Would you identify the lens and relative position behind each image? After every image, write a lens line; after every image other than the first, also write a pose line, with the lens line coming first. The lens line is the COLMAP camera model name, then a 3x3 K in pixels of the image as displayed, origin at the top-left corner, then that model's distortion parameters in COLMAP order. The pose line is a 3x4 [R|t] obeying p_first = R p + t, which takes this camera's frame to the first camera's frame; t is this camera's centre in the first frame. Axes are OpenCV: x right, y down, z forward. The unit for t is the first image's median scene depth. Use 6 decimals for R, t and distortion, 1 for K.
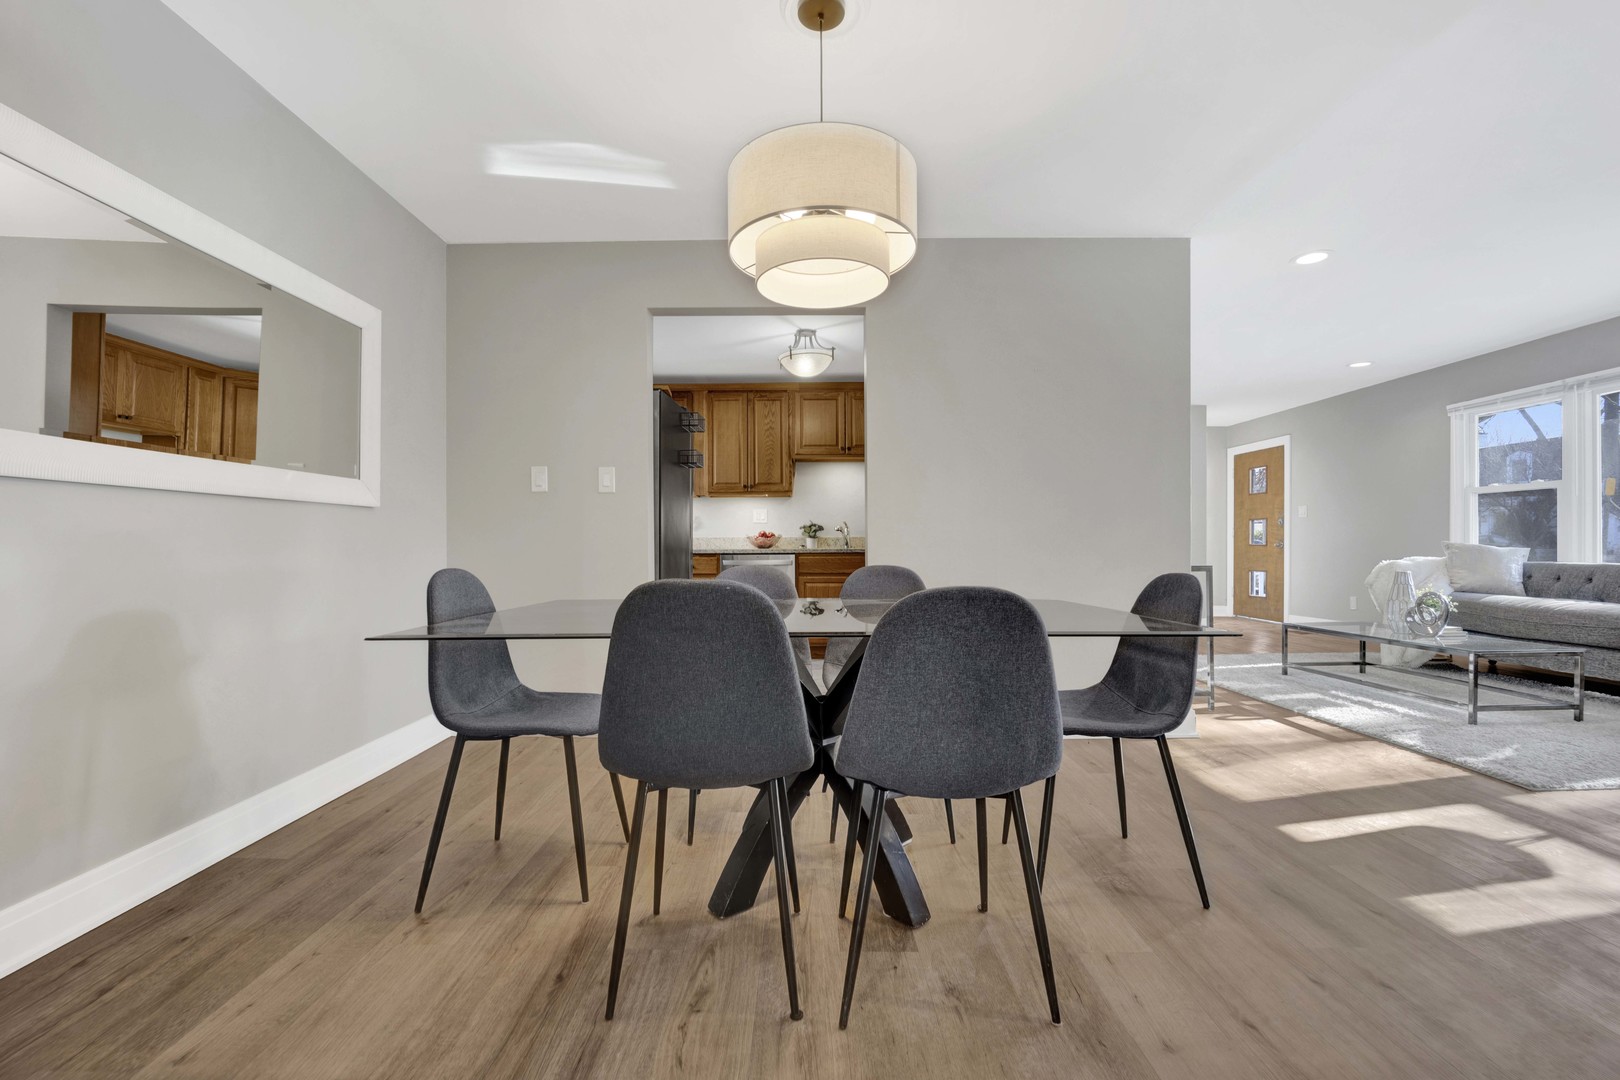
lens RADIAL K [[665.8, 0, 809.6], [0, 665.8, 548.5], [0, 0, 1]] dist [-0.021807, 0.000213]
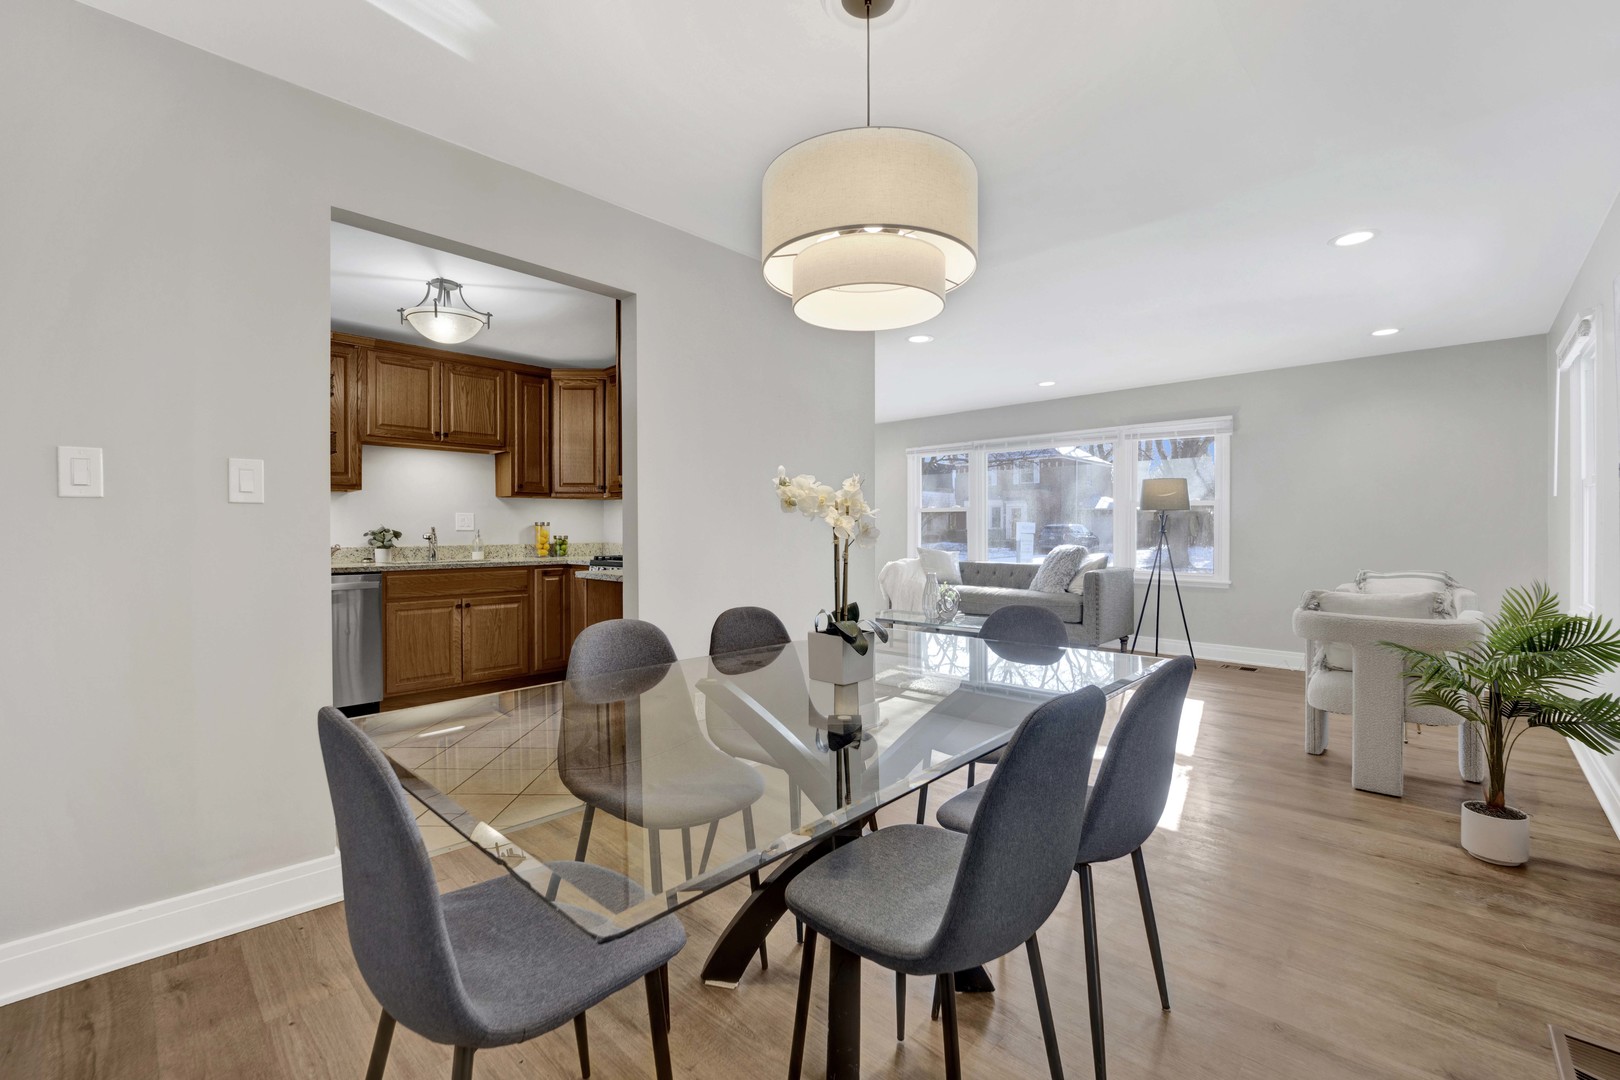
lens RADIAL K [[678.5, 0, 802.2], [0, 678.5, 533.8], [0, 0, 1]] dist [-0.037817, 0.000372]
pose [[0.687959, 0.000723, 0.725749, -0.239377], [-0.000516, 1.000000, -0.000507, -0.034738], [-0.725750, -0.000026, 0.687959, 0.155489]]
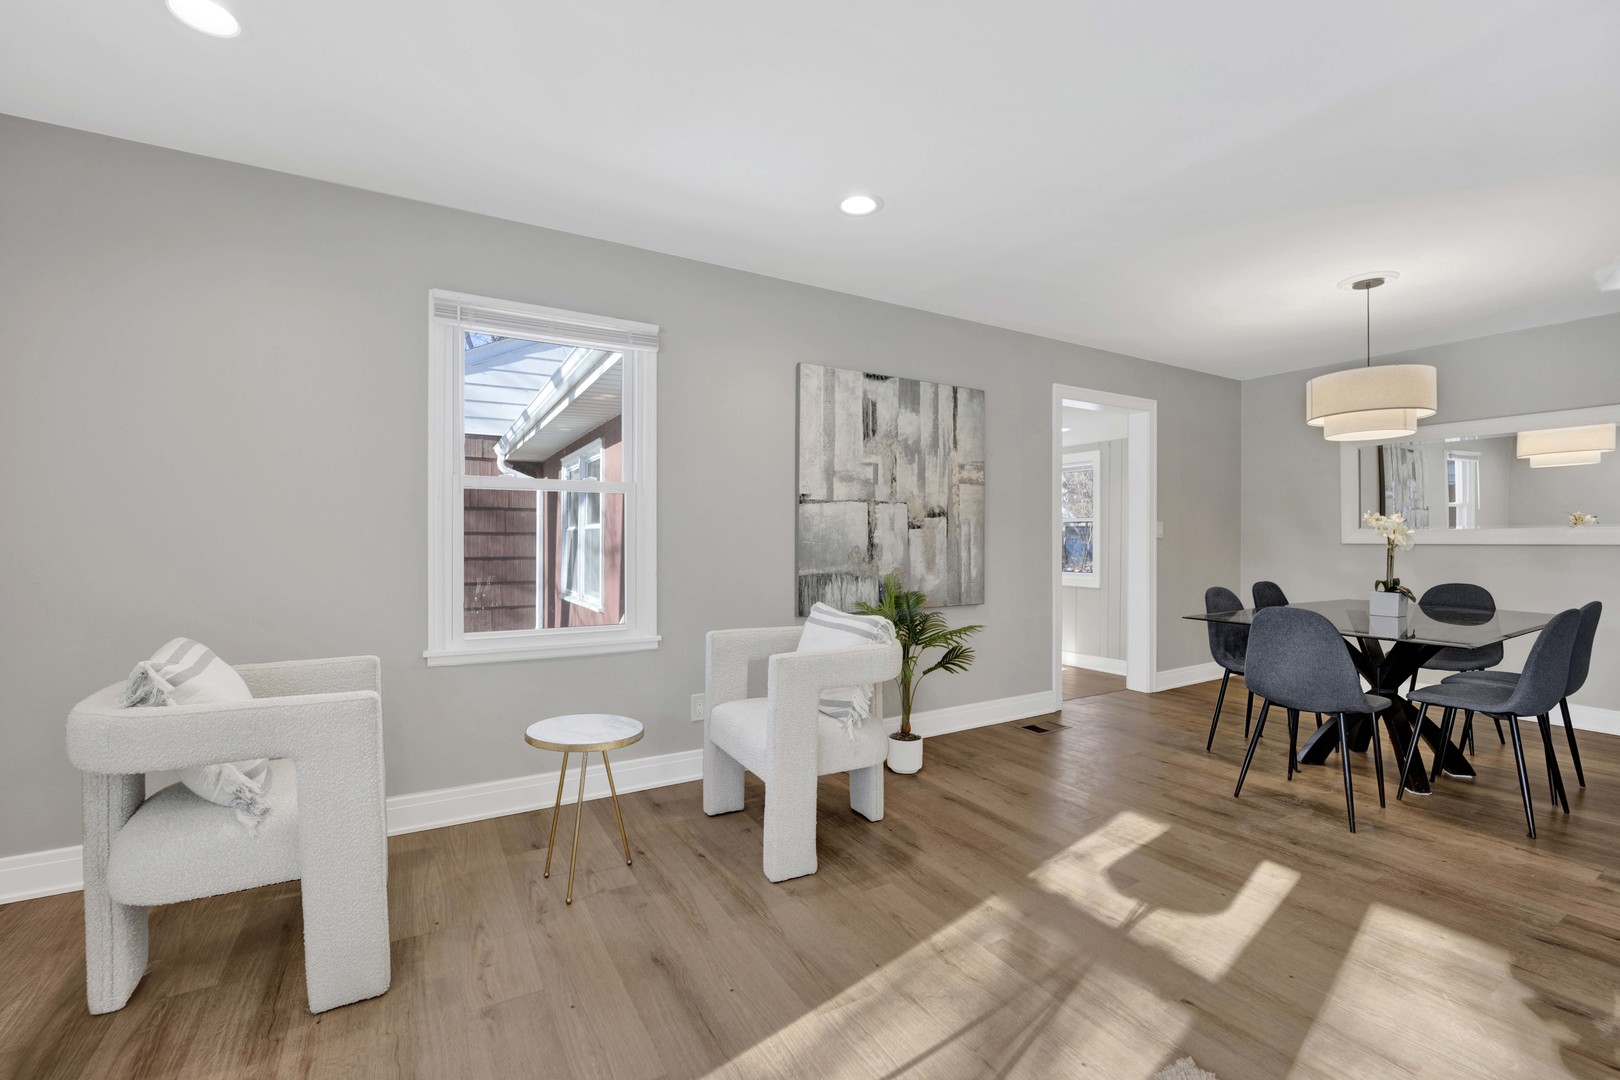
lens RADIAL K [[665.8, 0, 809.6], [0, 665.8, 548.5], [0, 0, 1]] dist [-0.021807, 0.000213]
pose [[-0.857113, 0.006584, -0.515086, 0.763189], [-0.001210, 0.999890, 0.014796, -0.038827], [0.515126, 0.013305, -0.857011, 0.595954]]
